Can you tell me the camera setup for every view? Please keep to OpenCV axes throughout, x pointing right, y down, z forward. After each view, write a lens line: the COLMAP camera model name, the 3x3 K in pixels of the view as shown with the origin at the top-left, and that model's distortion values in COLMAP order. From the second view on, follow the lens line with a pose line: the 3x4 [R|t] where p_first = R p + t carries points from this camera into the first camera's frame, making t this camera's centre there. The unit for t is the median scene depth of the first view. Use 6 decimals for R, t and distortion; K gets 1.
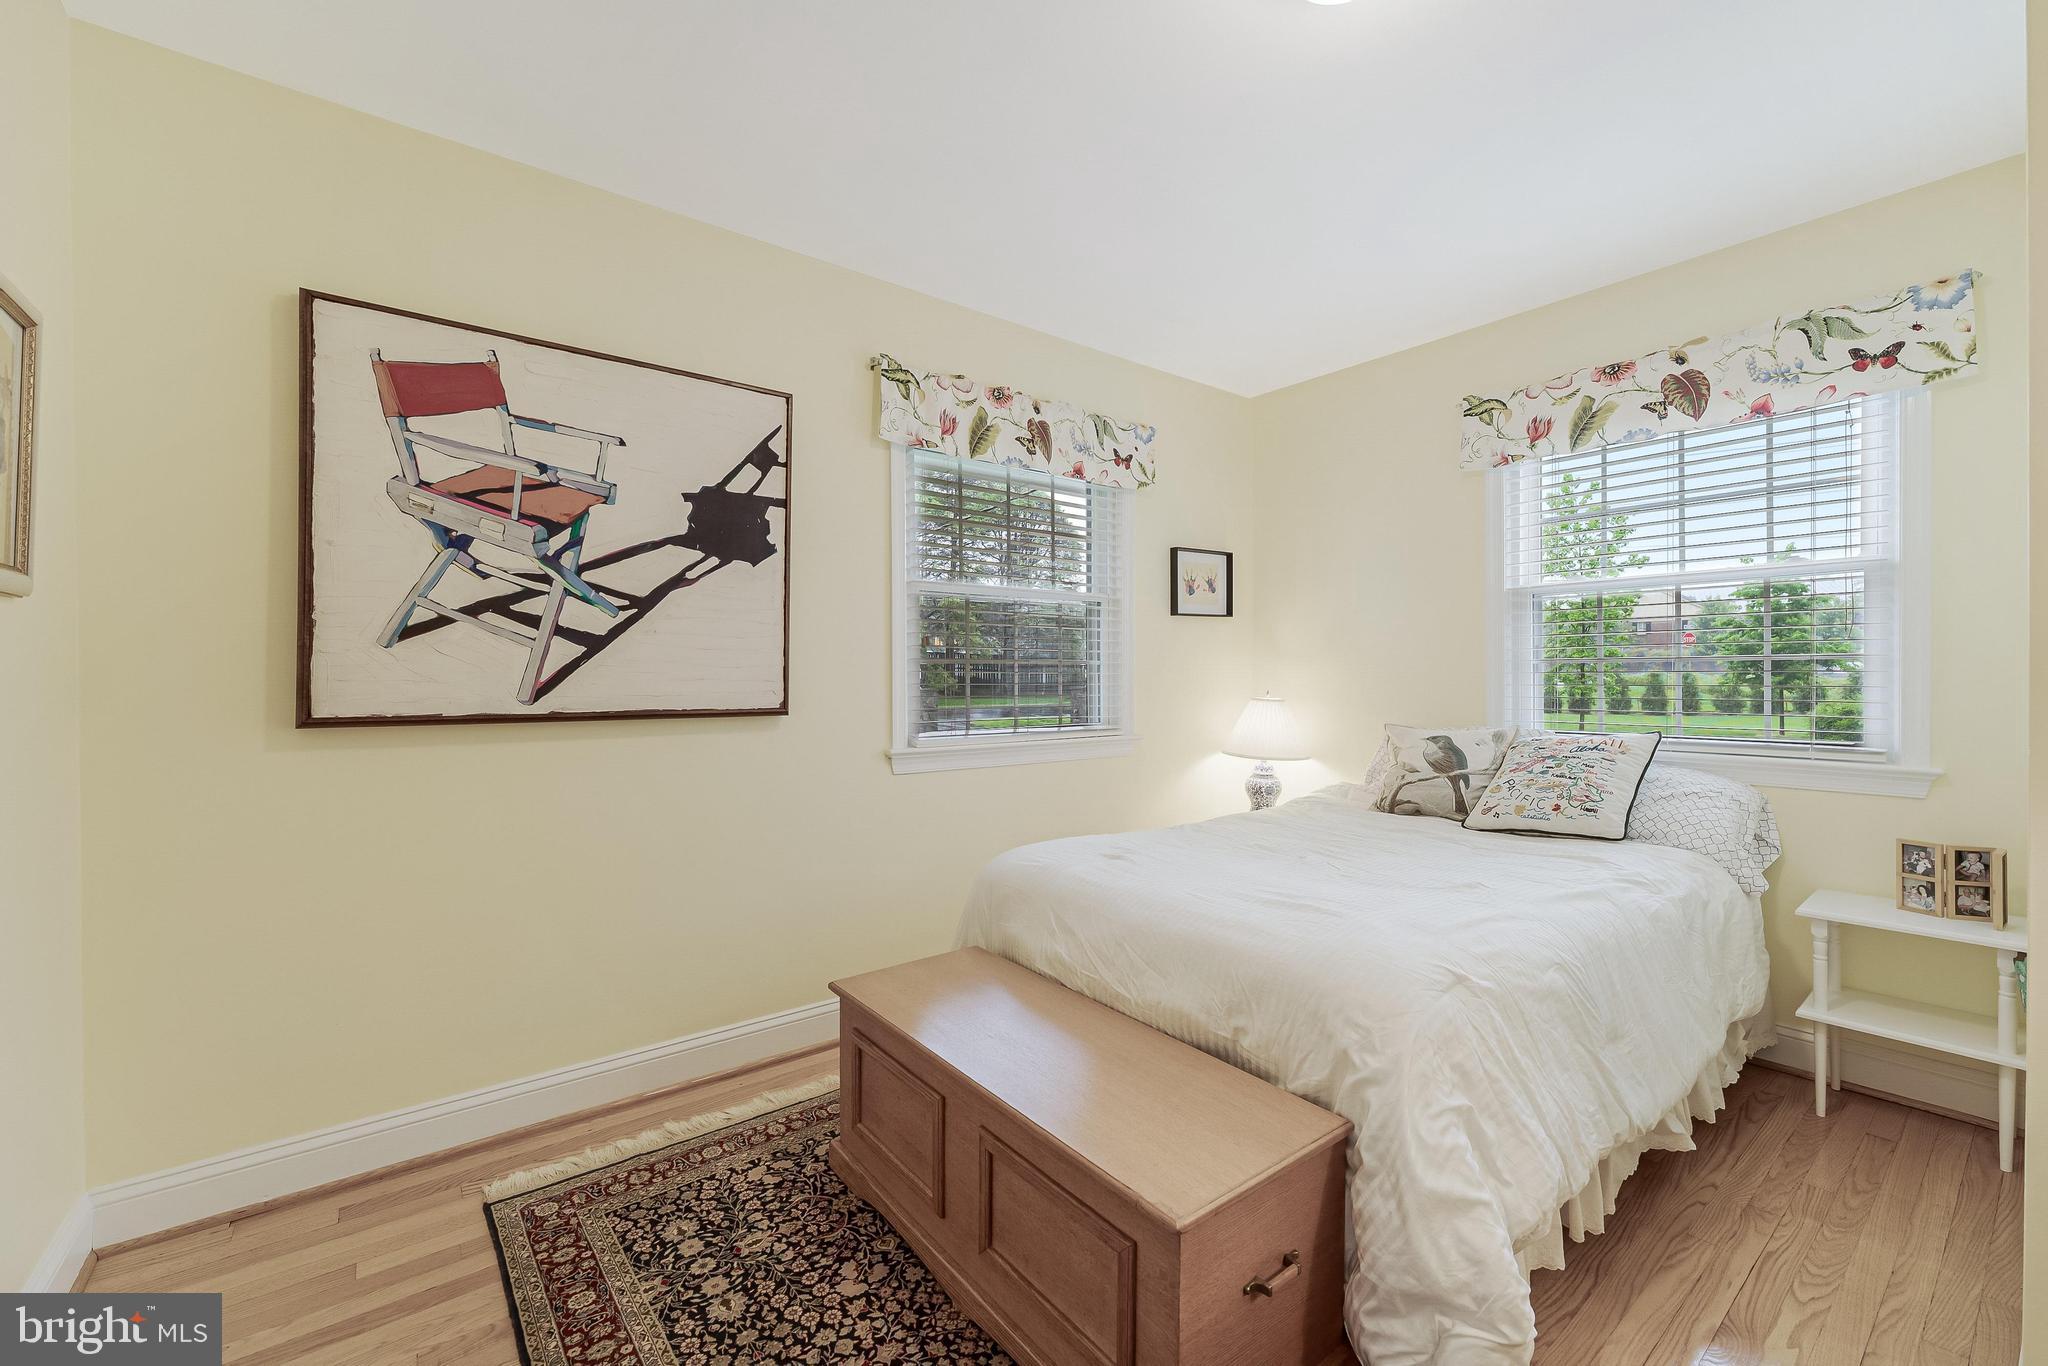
lens RADIAL K [[837.9, 0, 1028.5], [0, 837.9, 677.4], [0, 0, 1]] dist [0.003120, 0.000156]
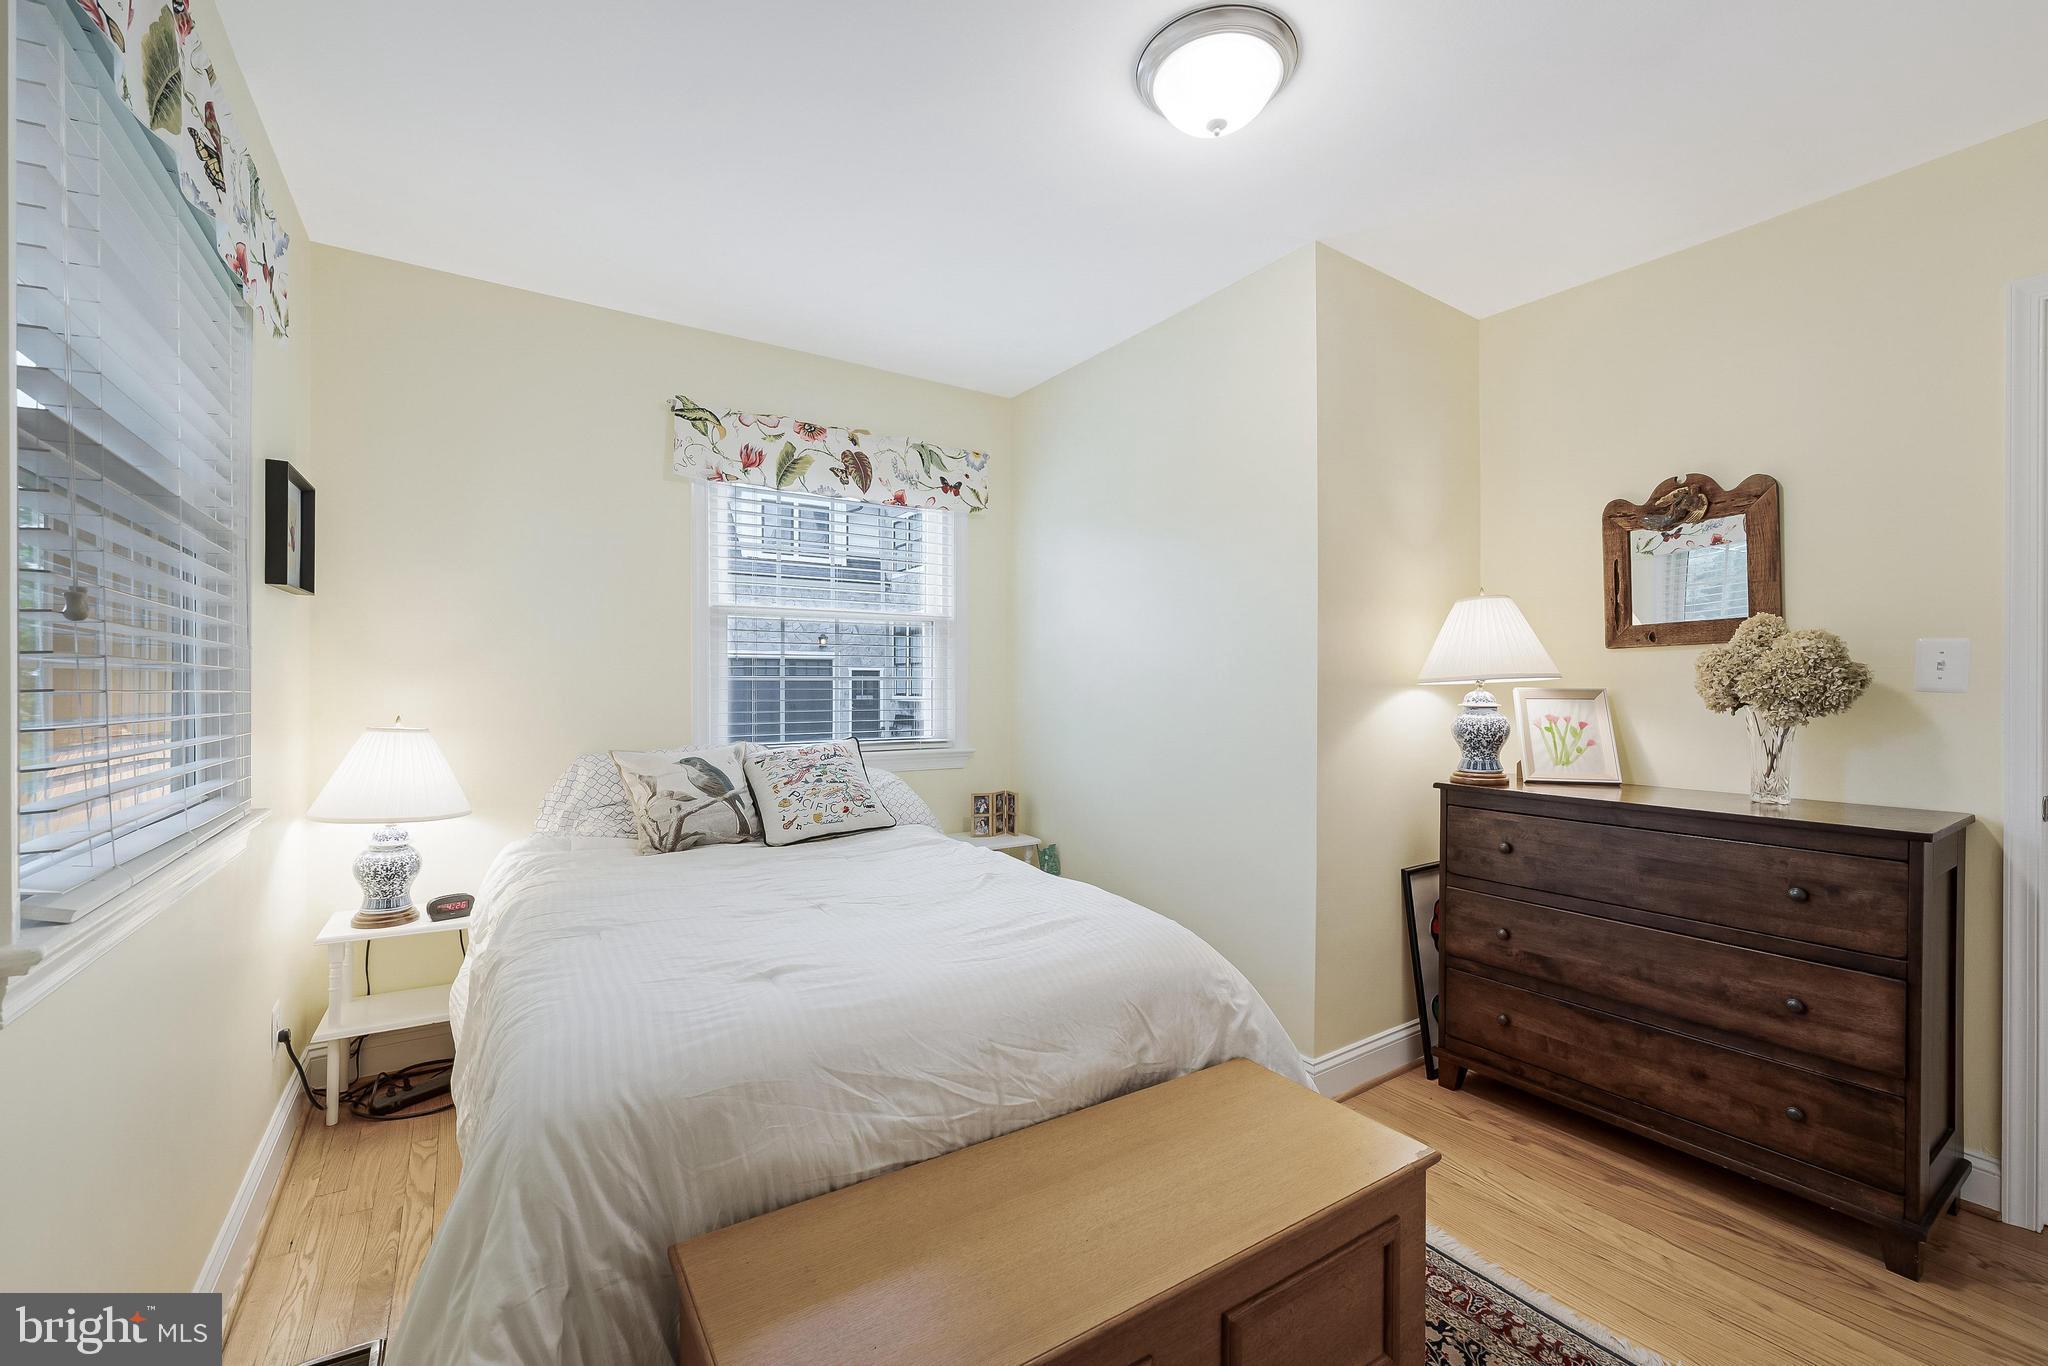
lens RADIAL K [[837.9, 0, 1029.9], [0, 837.9, 685.5], [0, 0, 1]] dist [0.003120, 0.000156]
pose [[0.080622, 0.006030, 0.996727, -0.459641], [0.003630, 0.999973, -0.006343, -0.002825], [-0.996738, 0.004129, 0.080598, 0.643124]]
